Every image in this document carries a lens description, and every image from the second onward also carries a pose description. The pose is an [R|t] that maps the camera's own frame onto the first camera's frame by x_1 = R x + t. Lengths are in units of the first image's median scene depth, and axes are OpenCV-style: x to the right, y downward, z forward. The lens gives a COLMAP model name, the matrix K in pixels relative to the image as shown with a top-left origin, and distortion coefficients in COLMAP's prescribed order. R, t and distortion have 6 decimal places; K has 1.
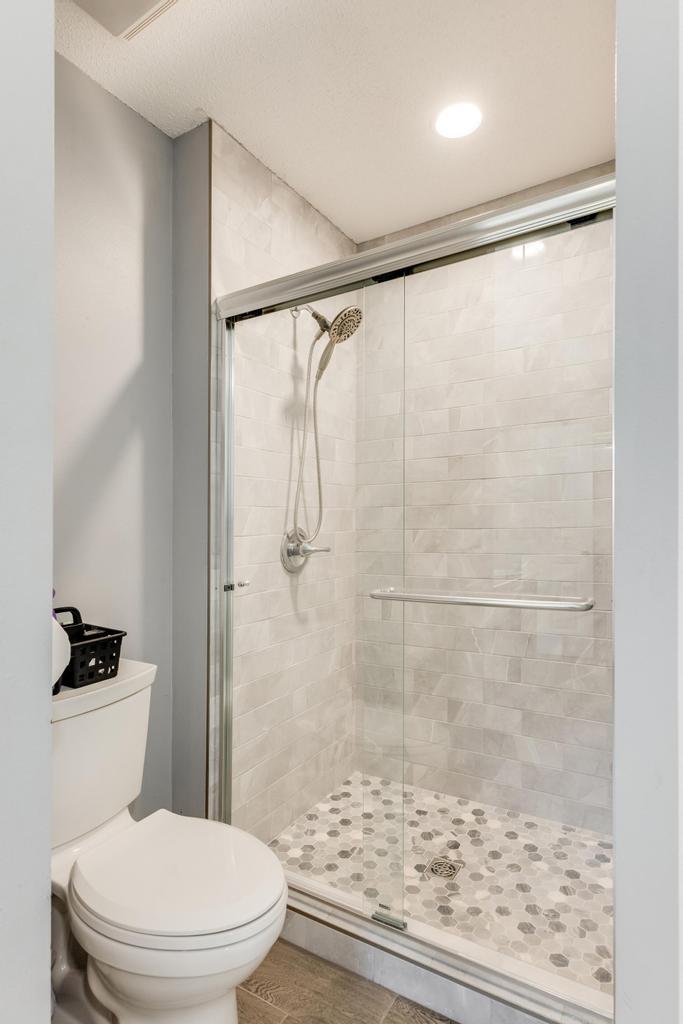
lens RADIAL K [[547.9, 0, 342.7], [0, 547.9, 522.3], [0, 0, 1]] dist [0.008709, 0.000686]
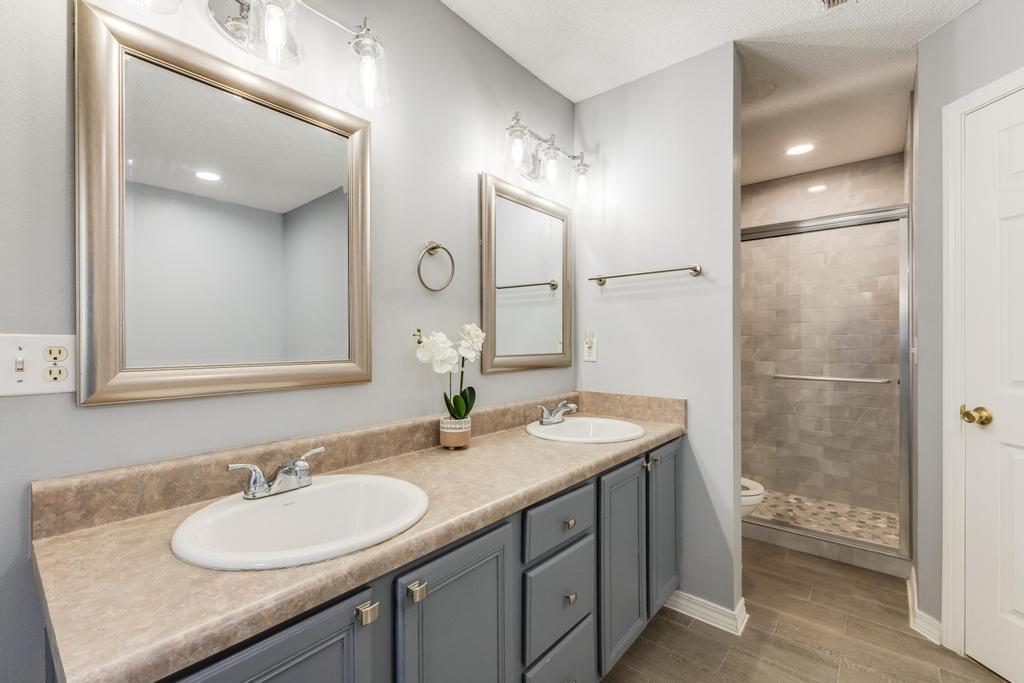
lens RADIAL K [[441.3, 0, 509.7], [0, 441.3, 330.5], [0, 0, 1]] dist [-0.001403, -0.000047]
pose [[0.987125, 0.009517, -0.159664, -0.511158], [-0.012408, 0.999777, -0.017116, -0.013181], [0.159466, 0.018876, 0.987023, -0.686437]]
